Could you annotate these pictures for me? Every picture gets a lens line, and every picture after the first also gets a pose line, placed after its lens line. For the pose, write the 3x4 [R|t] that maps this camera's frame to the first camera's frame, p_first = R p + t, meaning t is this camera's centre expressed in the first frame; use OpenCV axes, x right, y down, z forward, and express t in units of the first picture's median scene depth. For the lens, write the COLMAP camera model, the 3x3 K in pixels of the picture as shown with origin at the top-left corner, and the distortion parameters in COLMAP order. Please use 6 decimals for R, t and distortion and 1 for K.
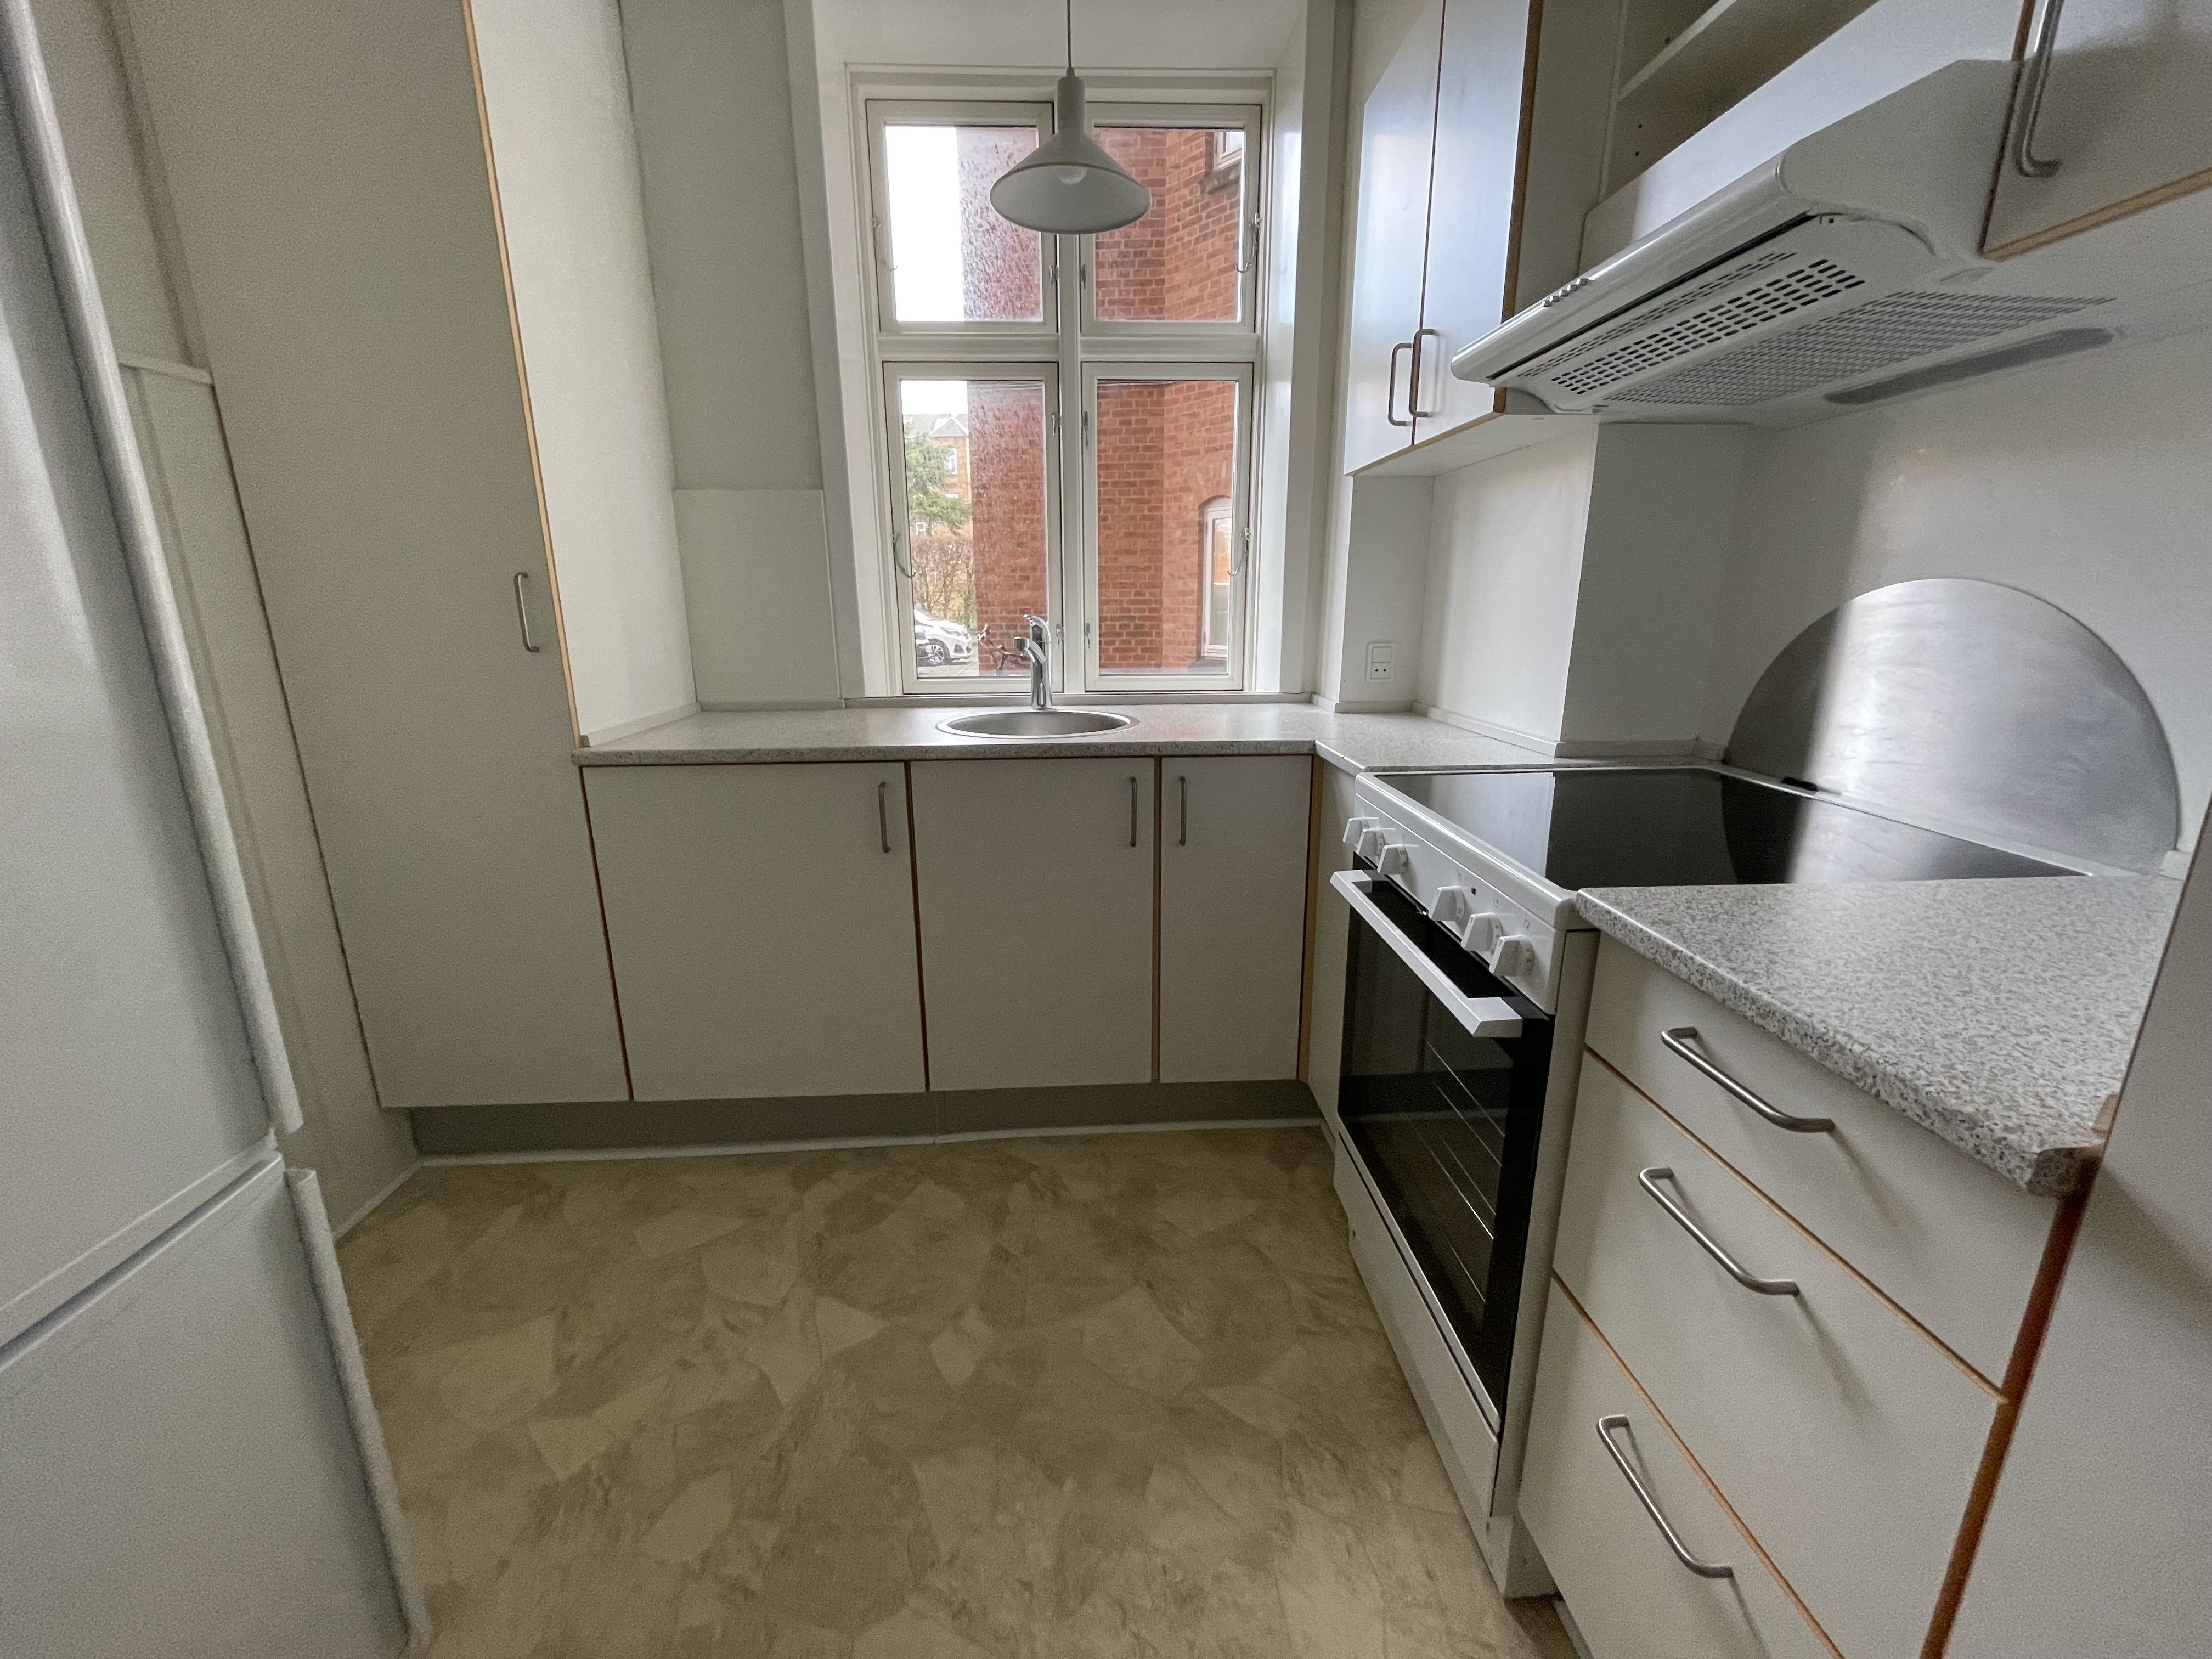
lens RADIAL K [[871.8, 0, 1106.0], [0, 871.8, 829.5], [0, 0, 1]] dist [-0.001663, -0.000063]
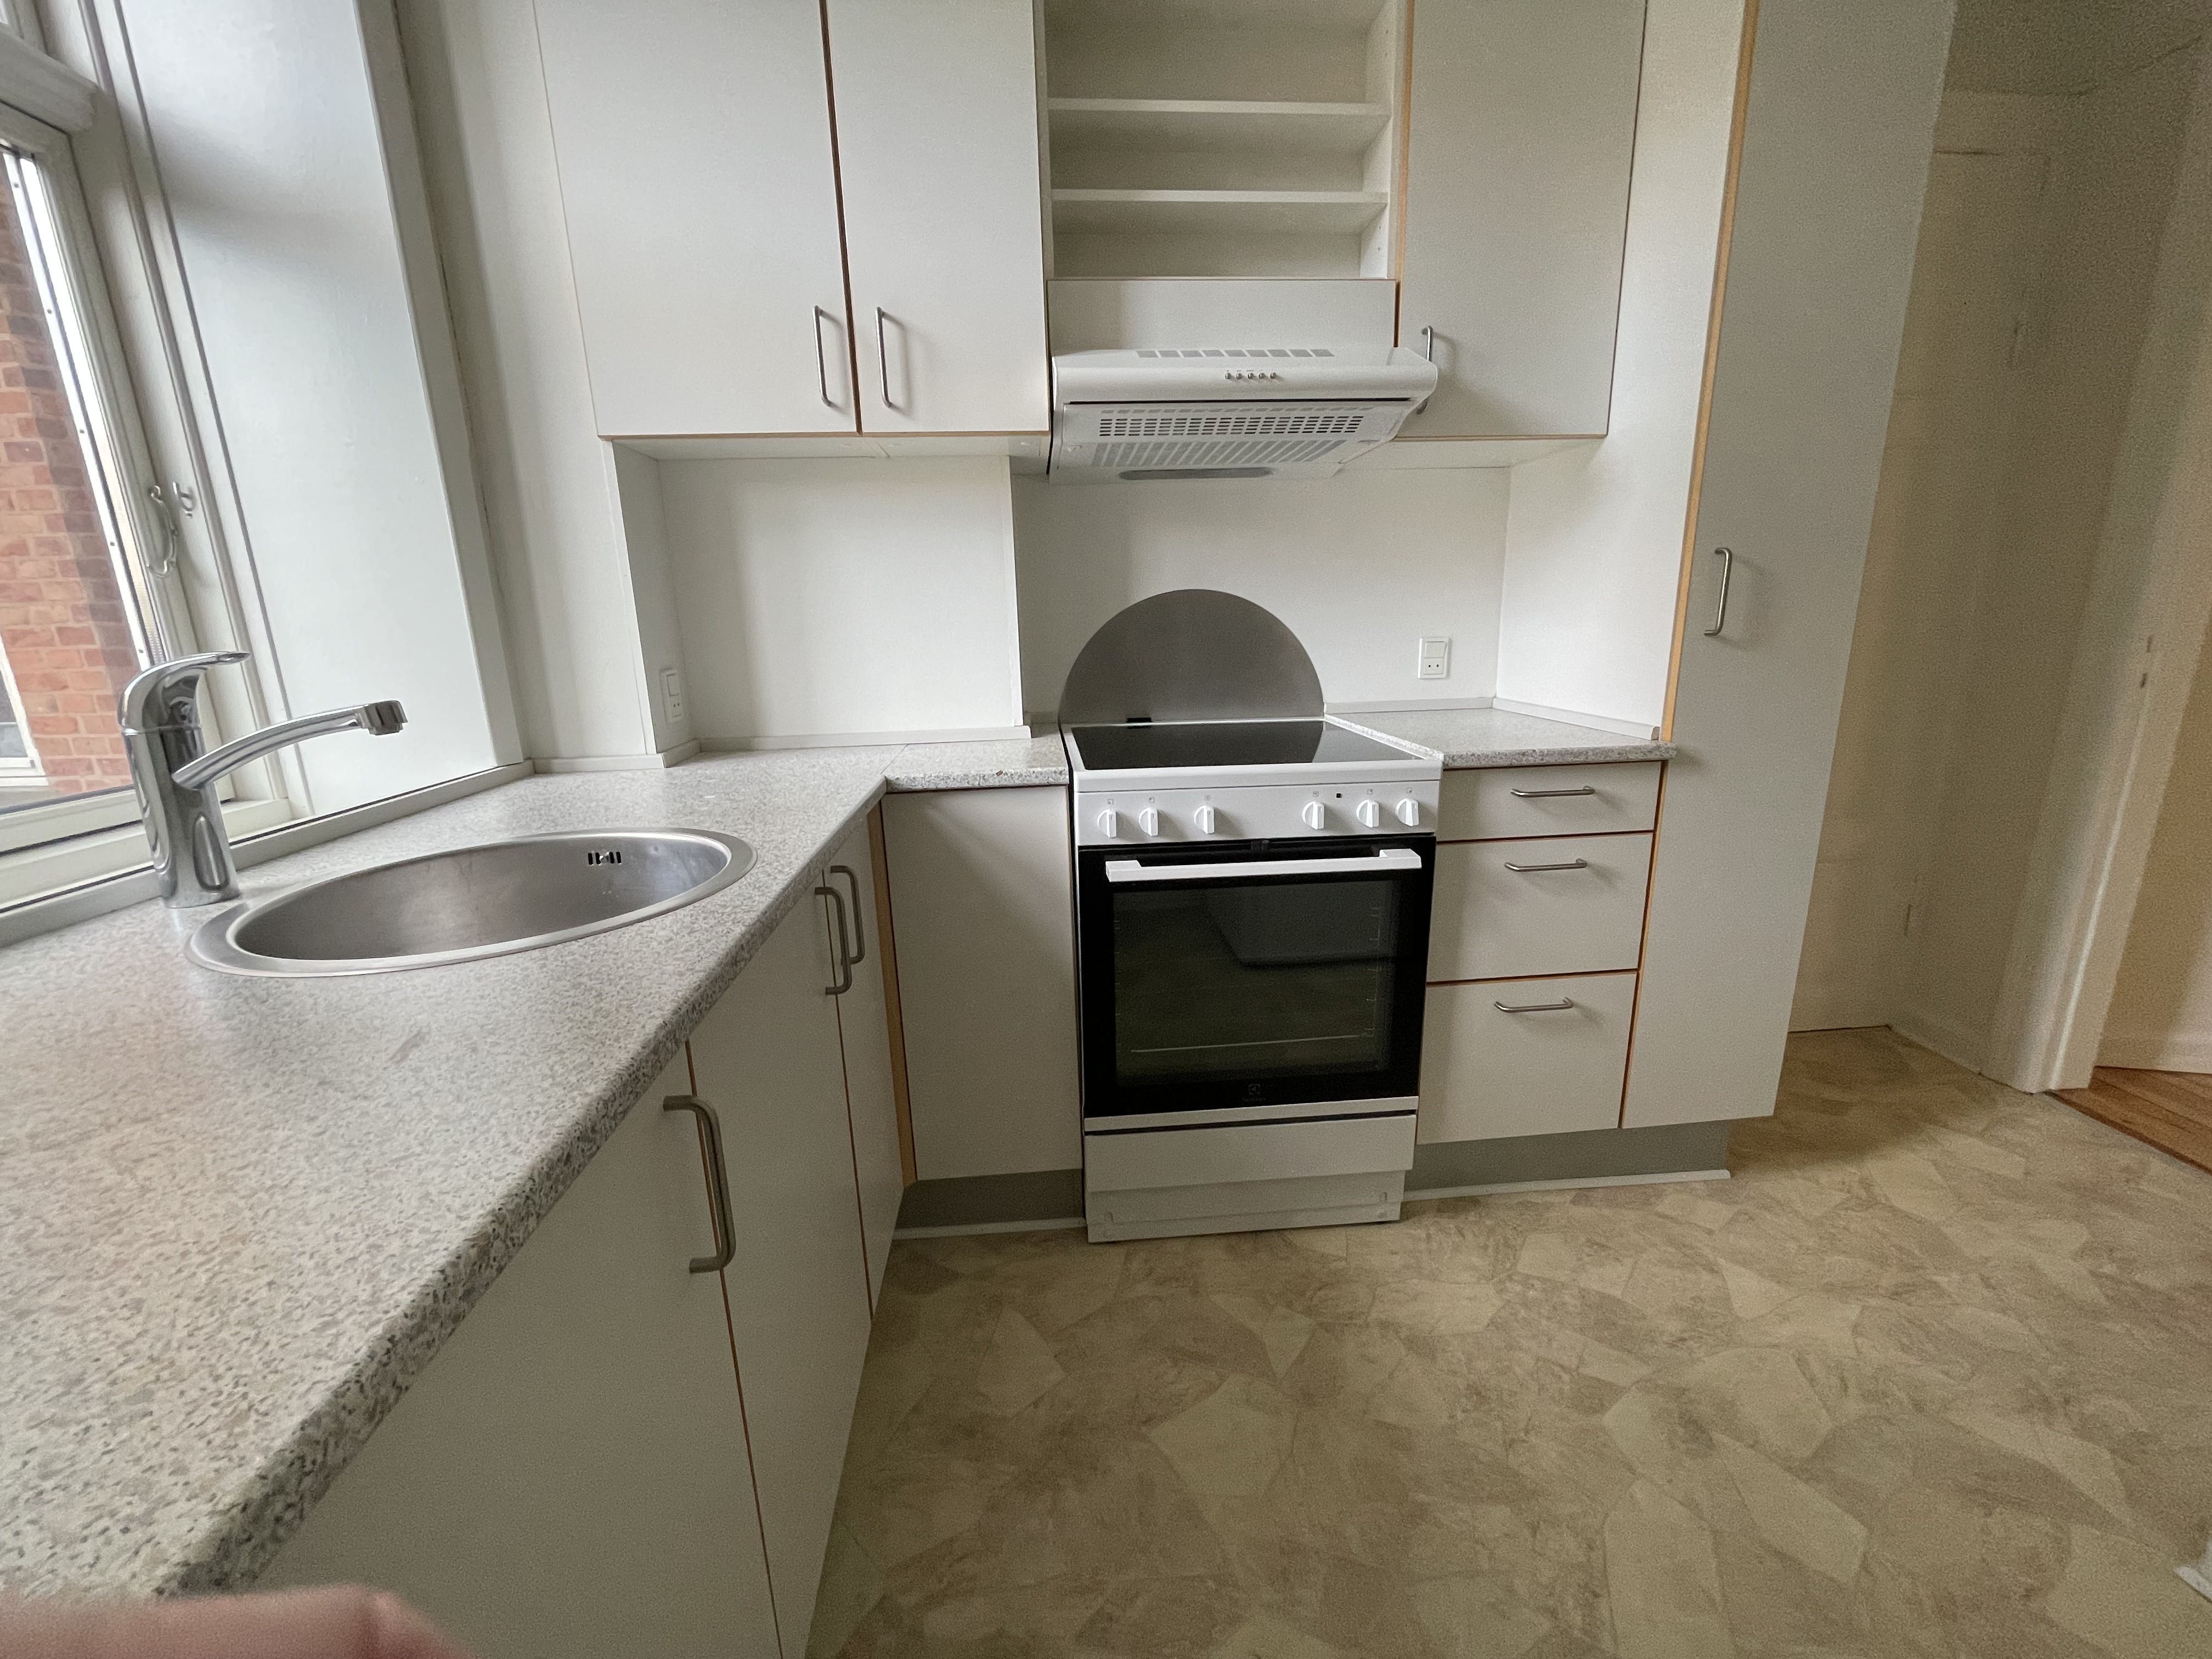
lens RADIAL K [[897.2, 0, 1110.2], [0, 897.2, 817.0], [0, 0, 1]] dist [0.001893, 0.000256]
pose [[-0.024583, -0.222464, 0.974631, -0.812452], [0.277574, 0.935073, 0.220436, -0.262913], [-0.960390, 0.275951, 0.038763, 1.049609]]
